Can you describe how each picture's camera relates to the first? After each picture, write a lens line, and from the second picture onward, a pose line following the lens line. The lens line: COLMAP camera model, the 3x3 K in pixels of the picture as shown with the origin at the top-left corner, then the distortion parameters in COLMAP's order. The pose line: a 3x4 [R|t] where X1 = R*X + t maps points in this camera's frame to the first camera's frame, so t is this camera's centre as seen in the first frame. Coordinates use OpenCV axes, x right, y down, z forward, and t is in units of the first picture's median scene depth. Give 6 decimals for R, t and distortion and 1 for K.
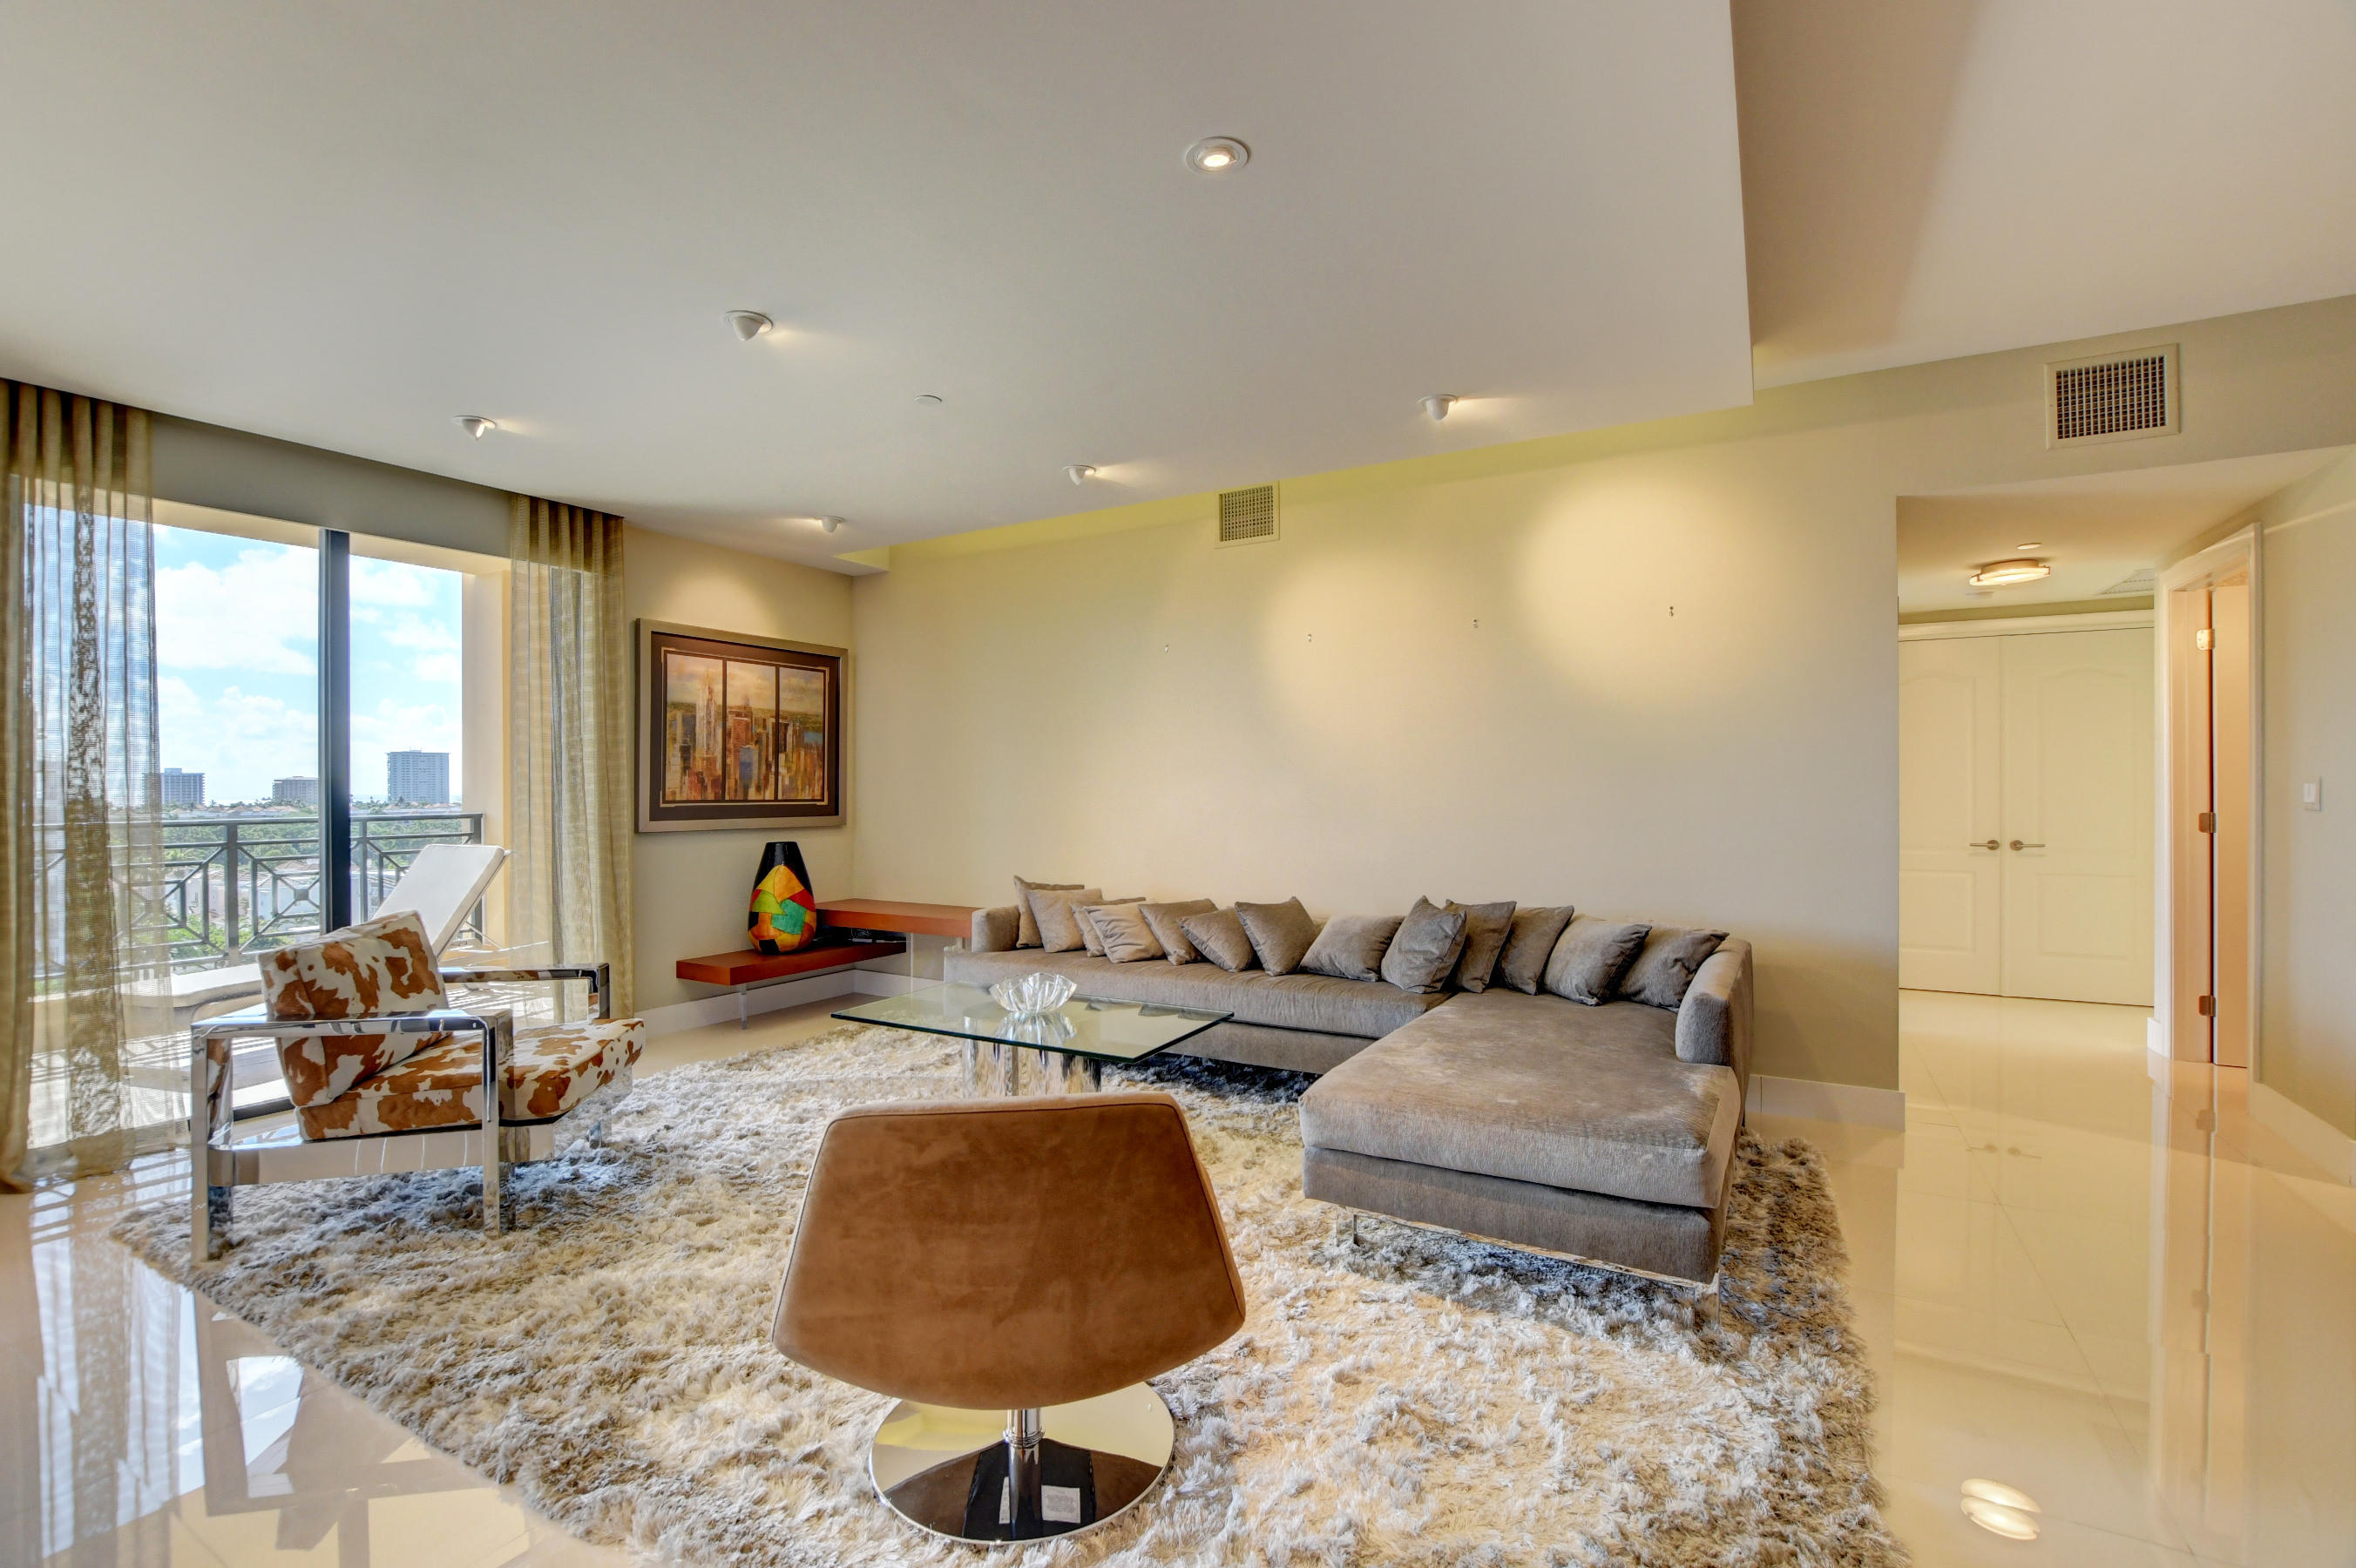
lens RADIAL K [[1037.7, 0, 1169.4], [0, 1037.7, 789.2], [0, 0, 1]] dist [-0.032263, 0.003859]
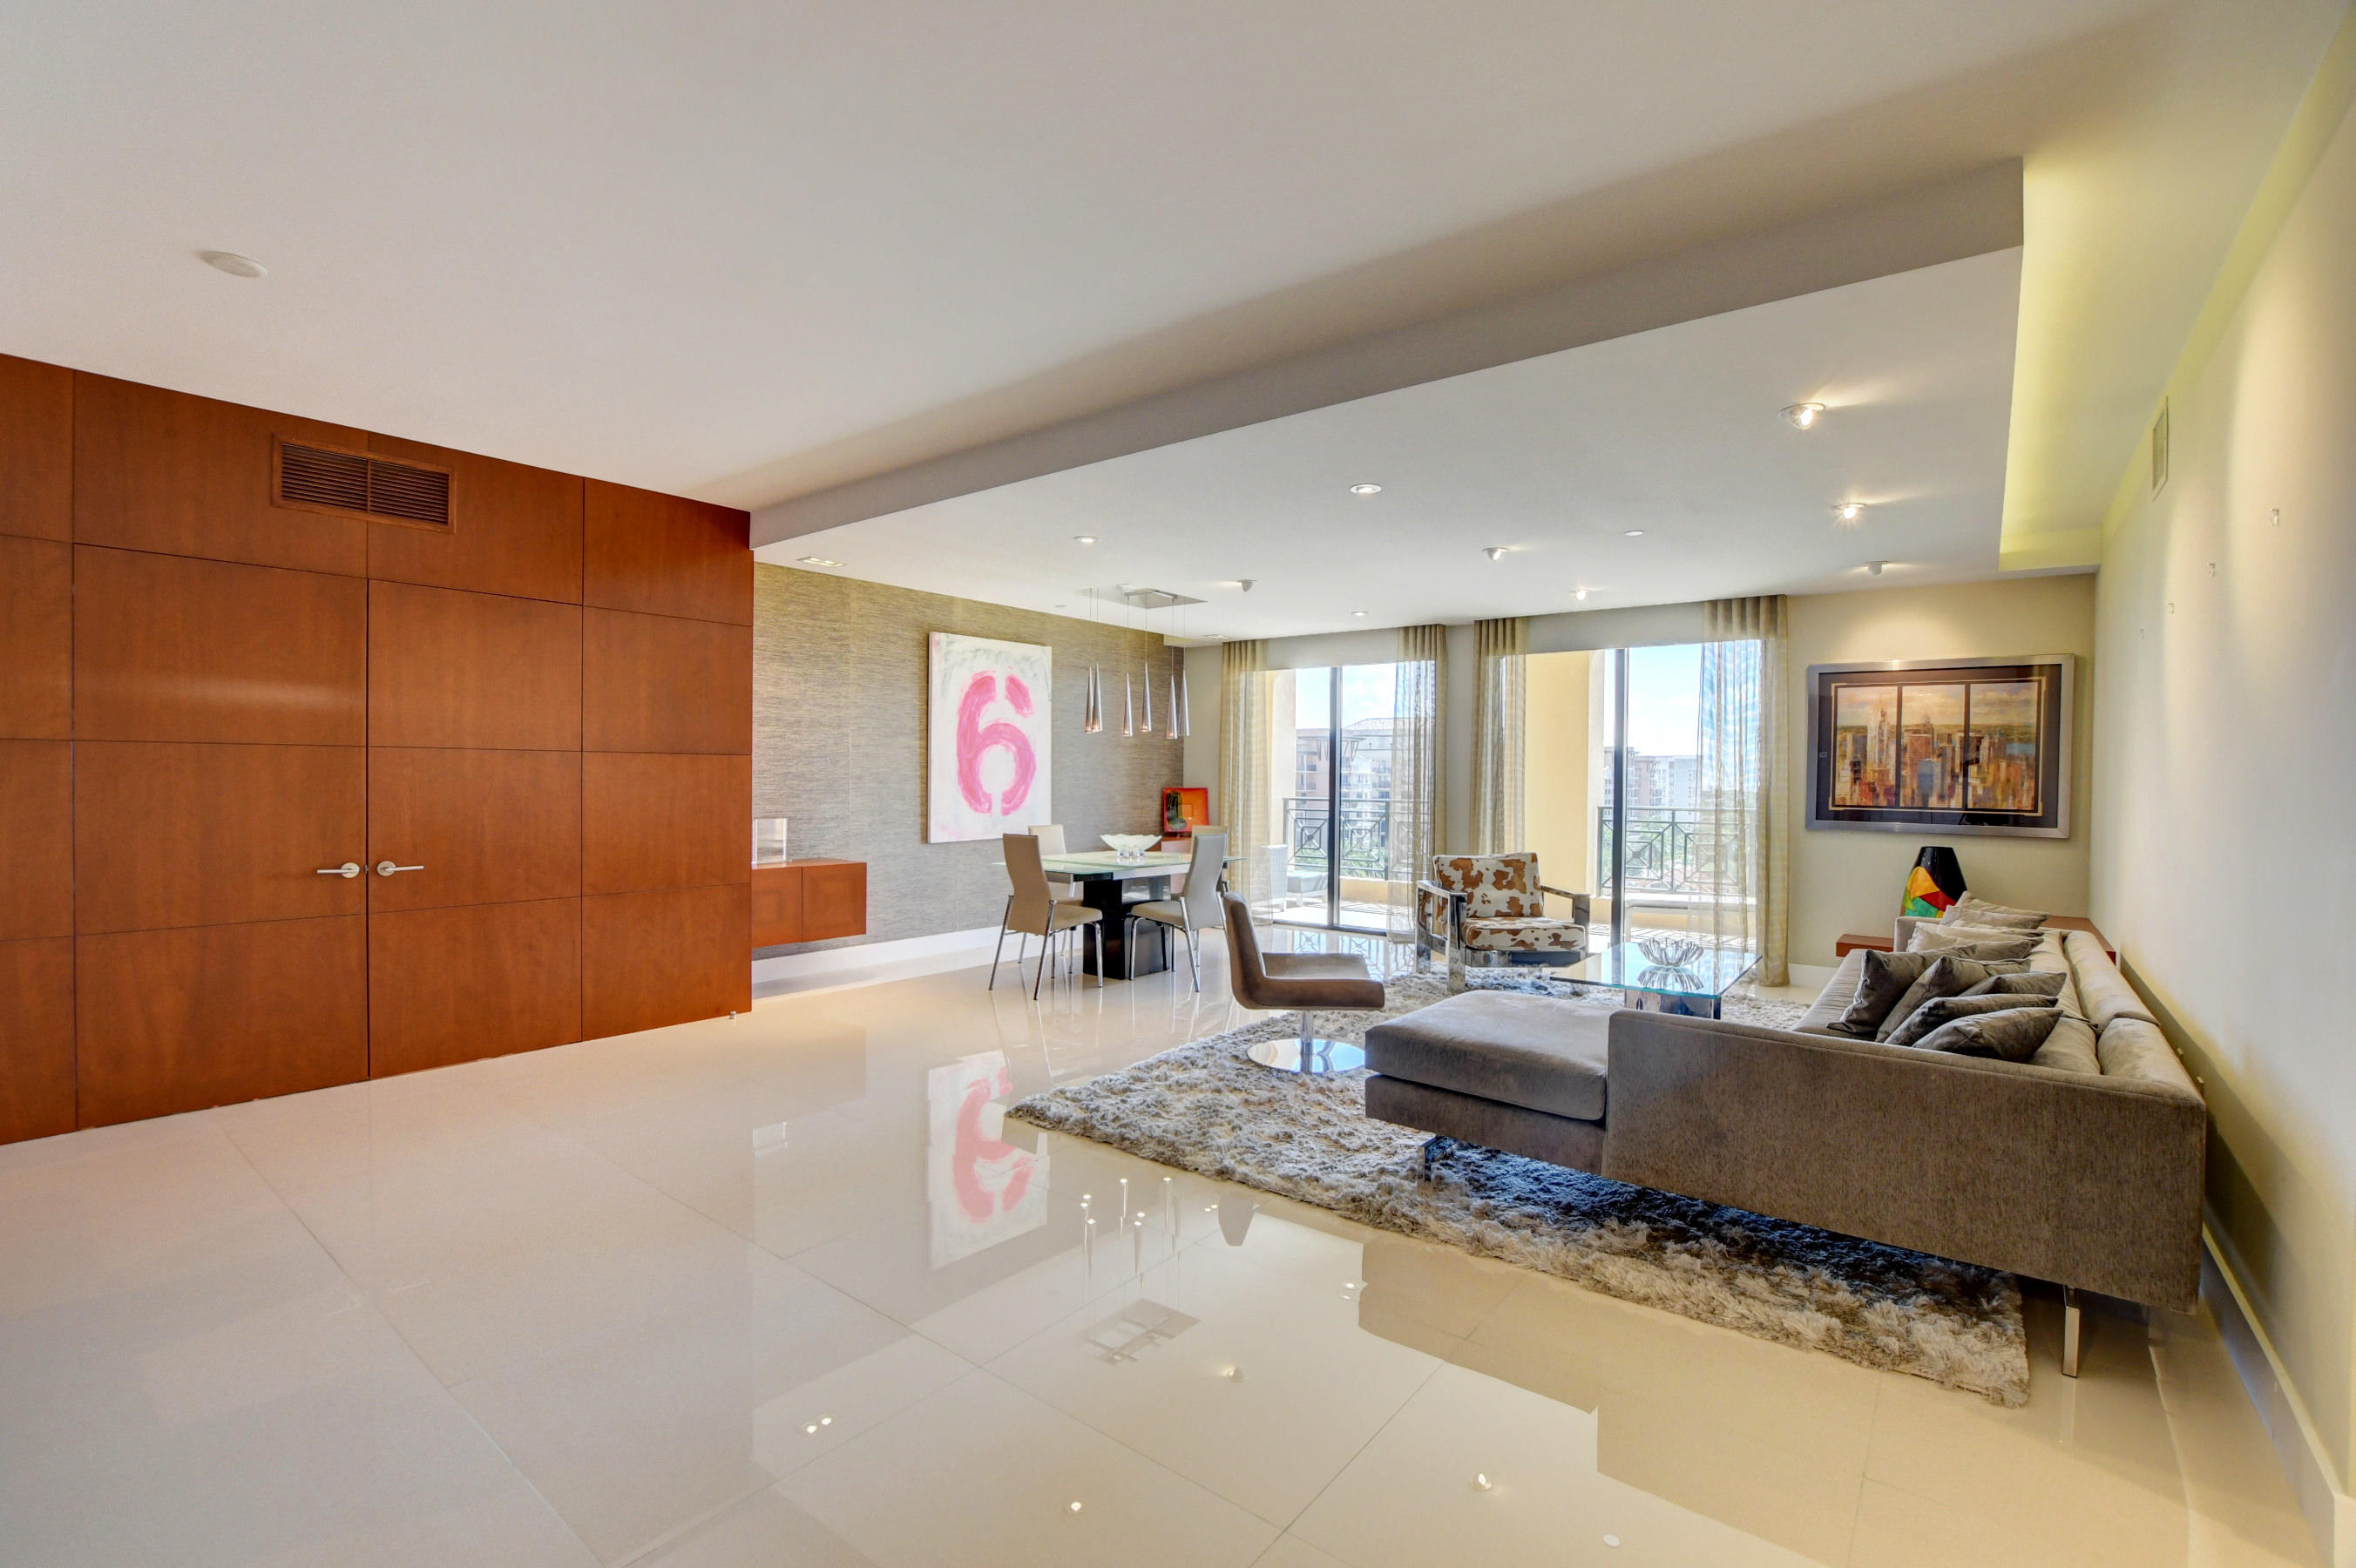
lens RADIAL K [[1037.7, 0, 1169.4], [0, 1037.7, 789.2], [0, 0, 1]] dist [-0.032263, 0.003859]
pose [[-0.139521, 0.016598, -0.990080, 0.819339], [-0.011457, 0.999766, 0.018375, -0.020558], [0.990153, 0.013907, -0.139298, 0.345802]]
